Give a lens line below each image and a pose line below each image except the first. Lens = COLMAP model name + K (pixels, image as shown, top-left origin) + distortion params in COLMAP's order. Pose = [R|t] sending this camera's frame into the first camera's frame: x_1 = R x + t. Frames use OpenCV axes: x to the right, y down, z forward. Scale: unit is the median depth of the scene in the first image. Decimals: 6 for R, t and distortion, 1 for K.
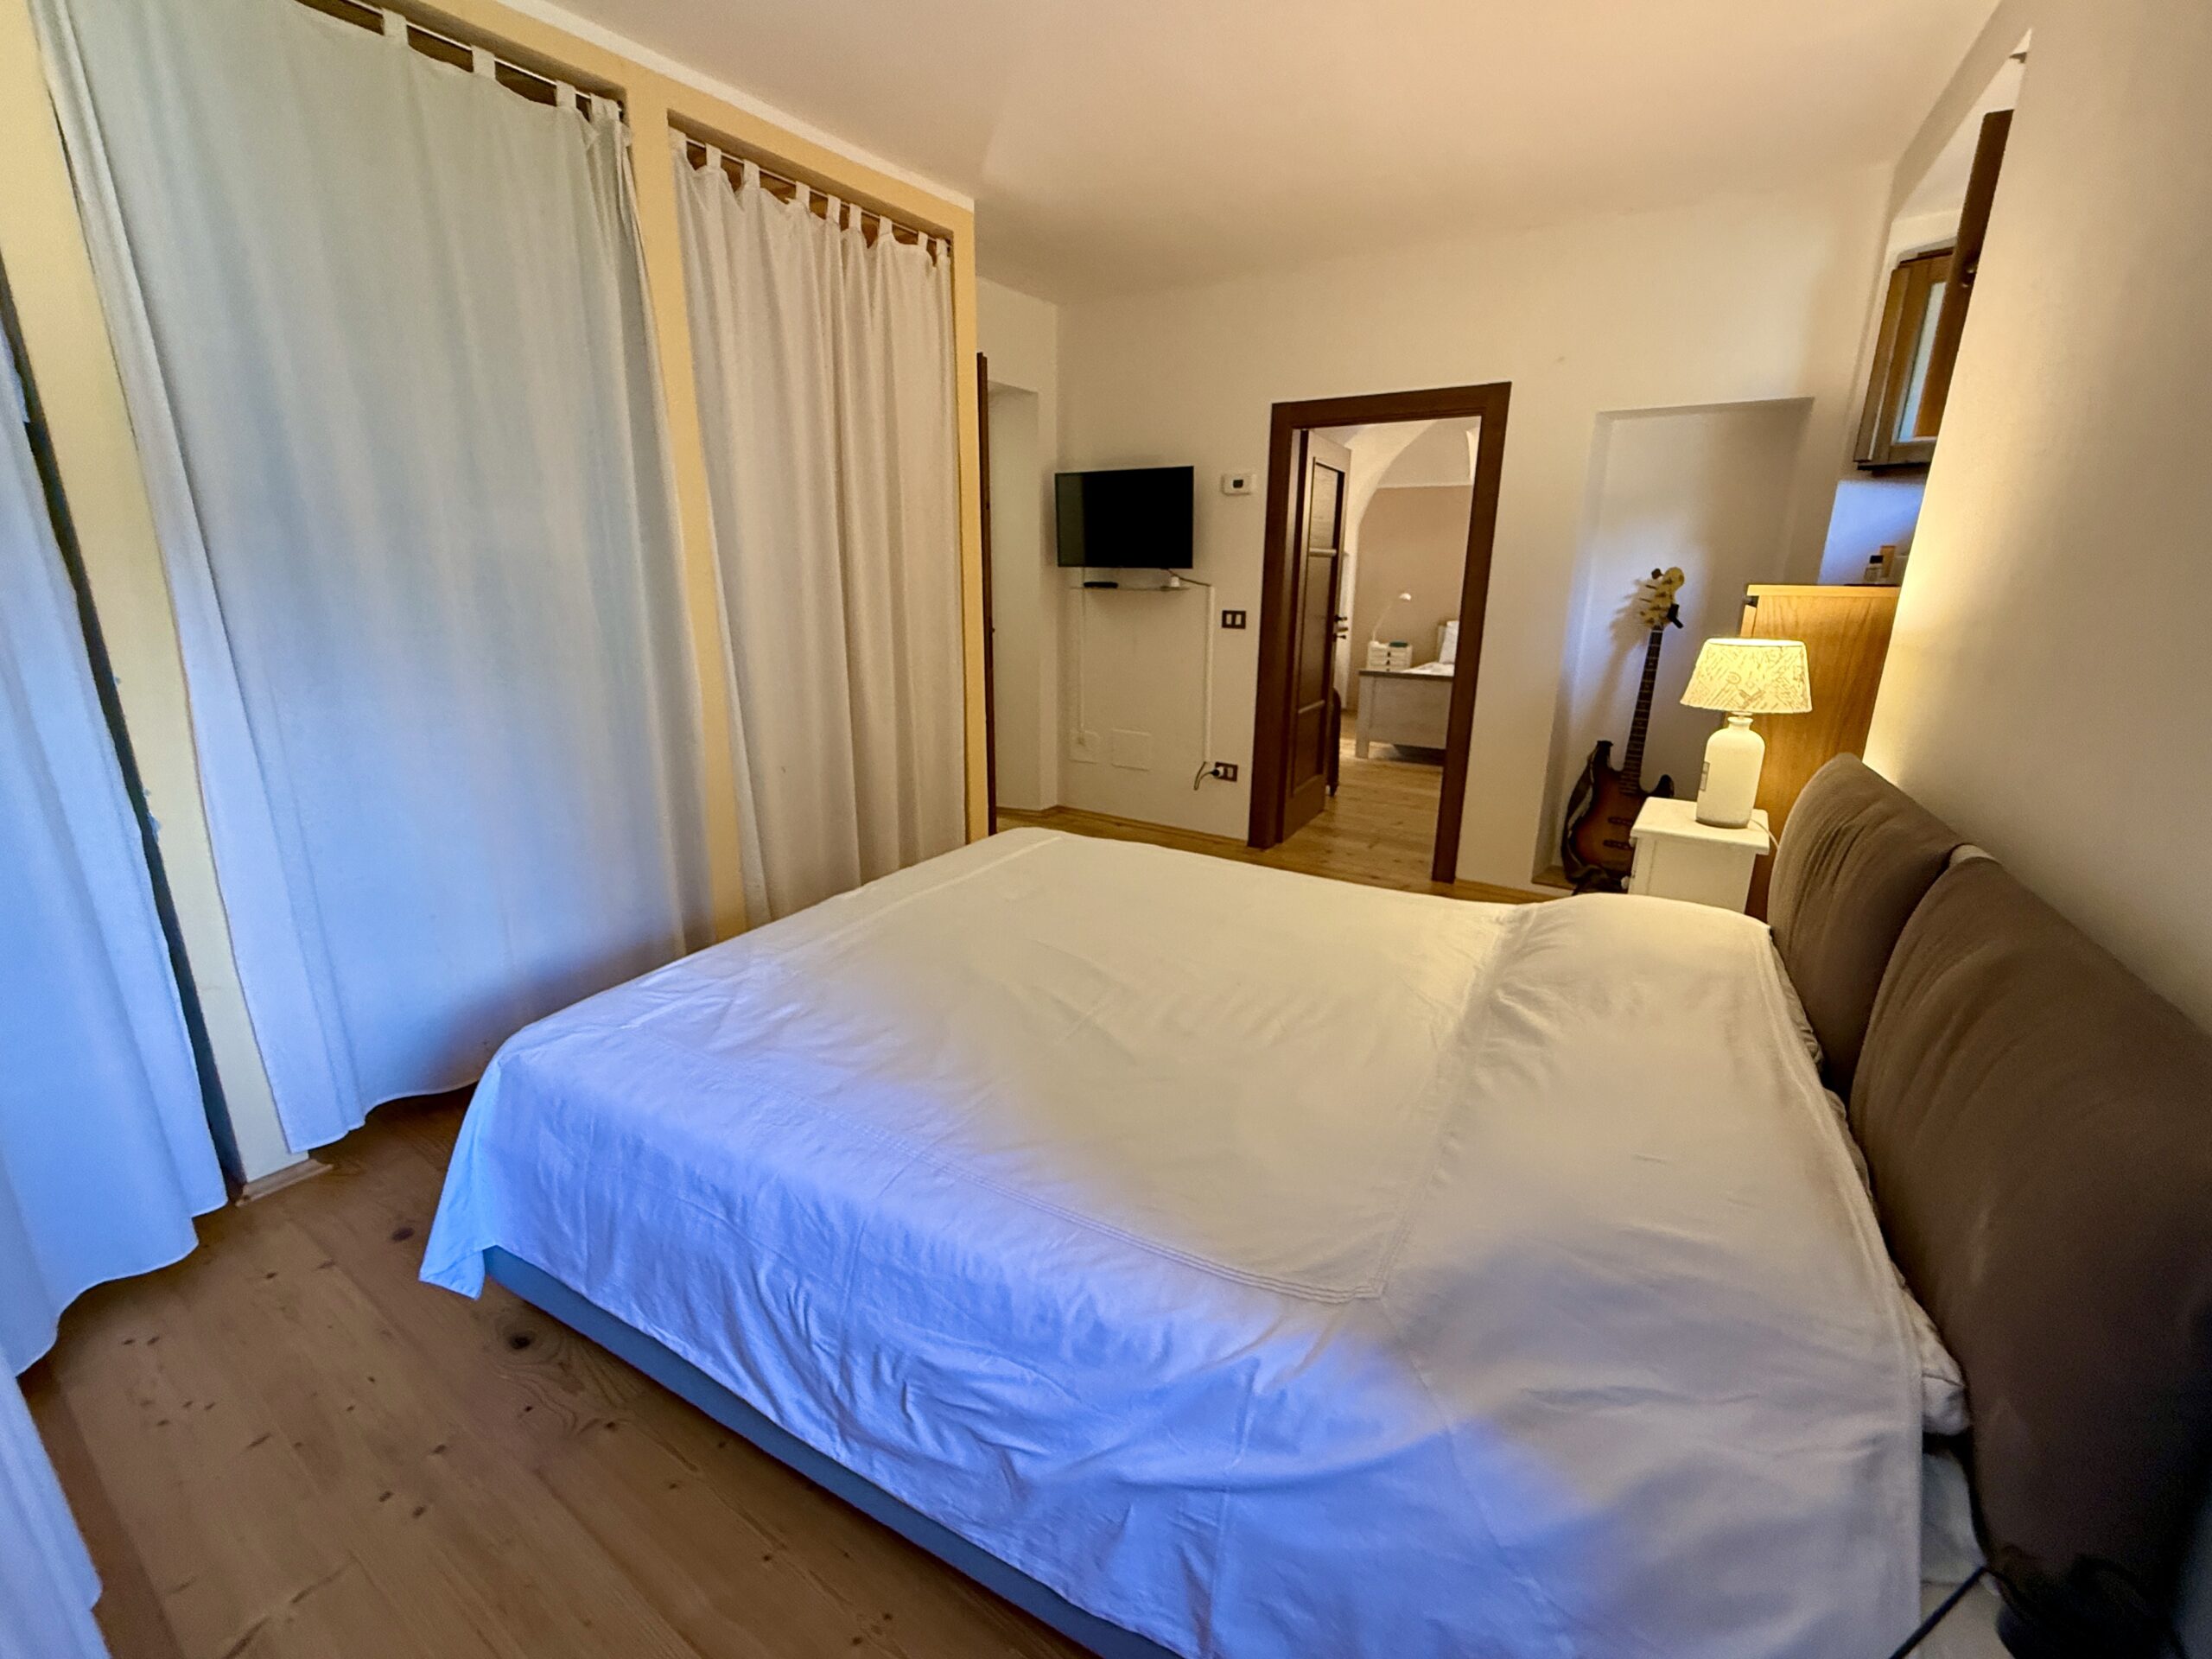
lens RADIAL K [[935.7, 0, 1101.2], [0, 935.7, 825.2], [0, 0, 1]] dist [0.000474, -0.000109]
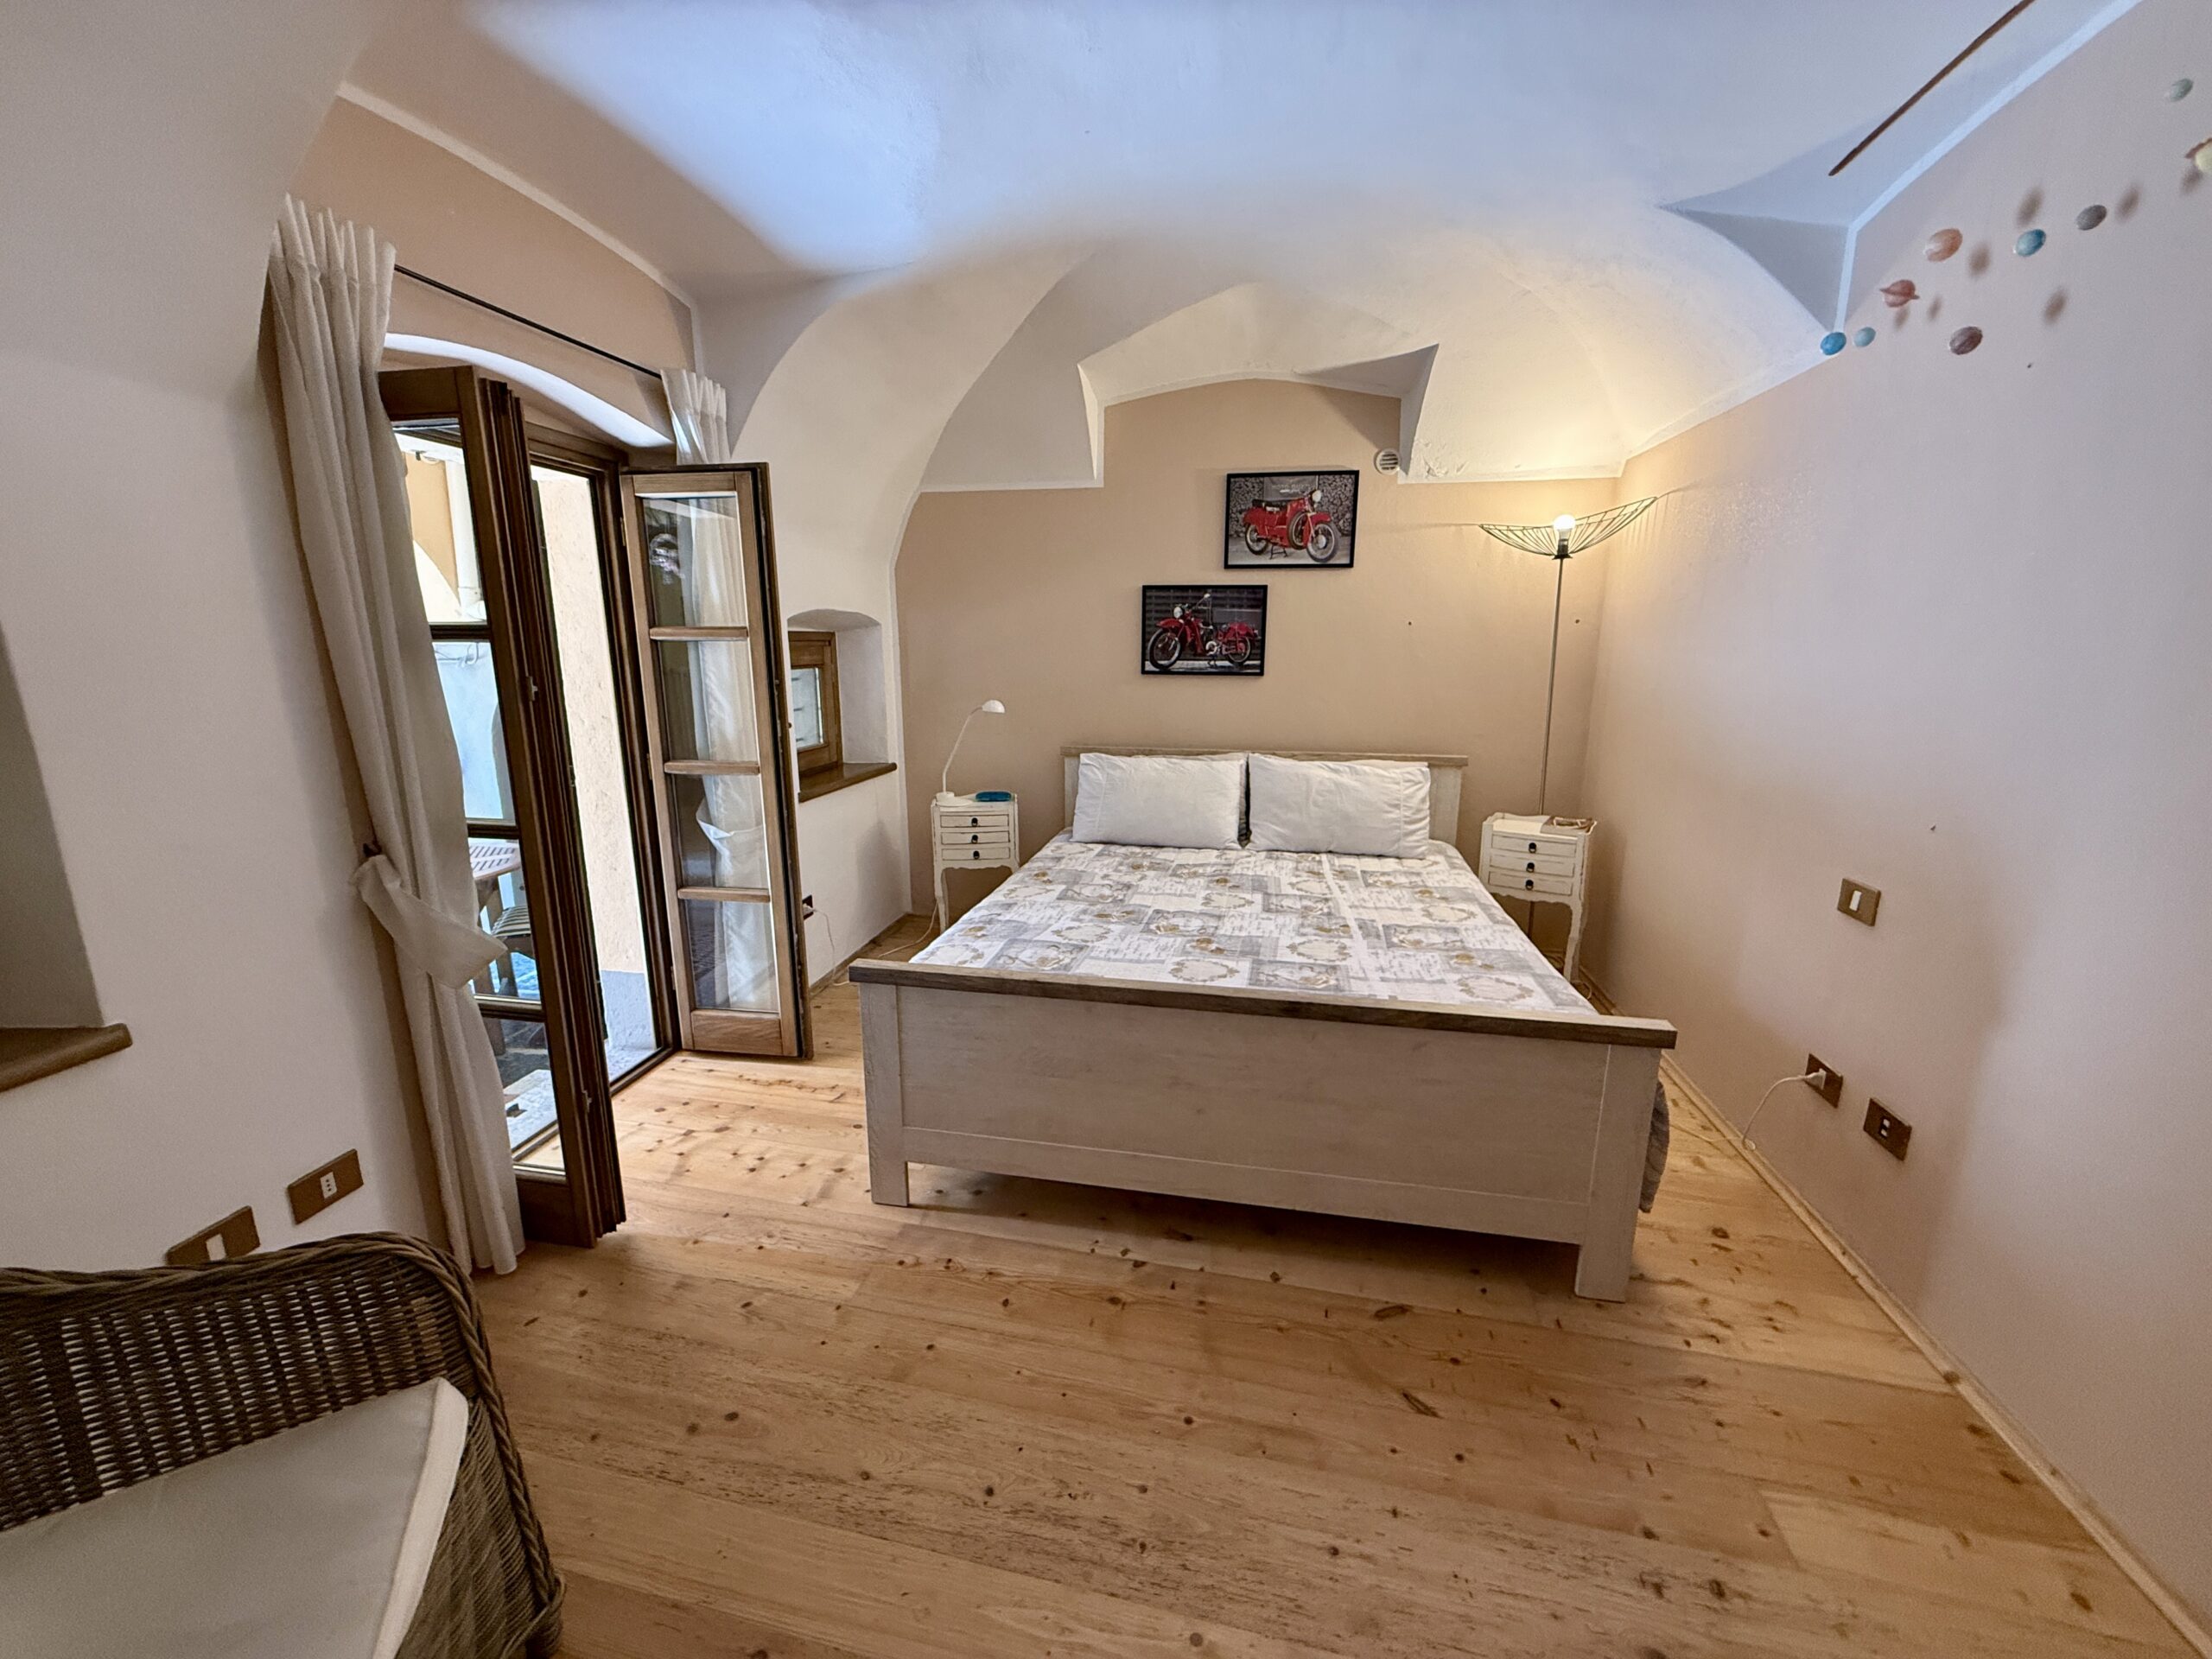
lens RADIAL K [[882.8, 0, 1104.8], [0, 882.8, 825.5], [0, 0, 1]] dist [-0.001683, 0.000732]
pose [[0.934399, -0.084624, 0.346030, 0.494704], [0.105637, 0.993505, -0.042287, -0.361878], [-0.340205, 0.076067, 0.937270, 1.264086]]
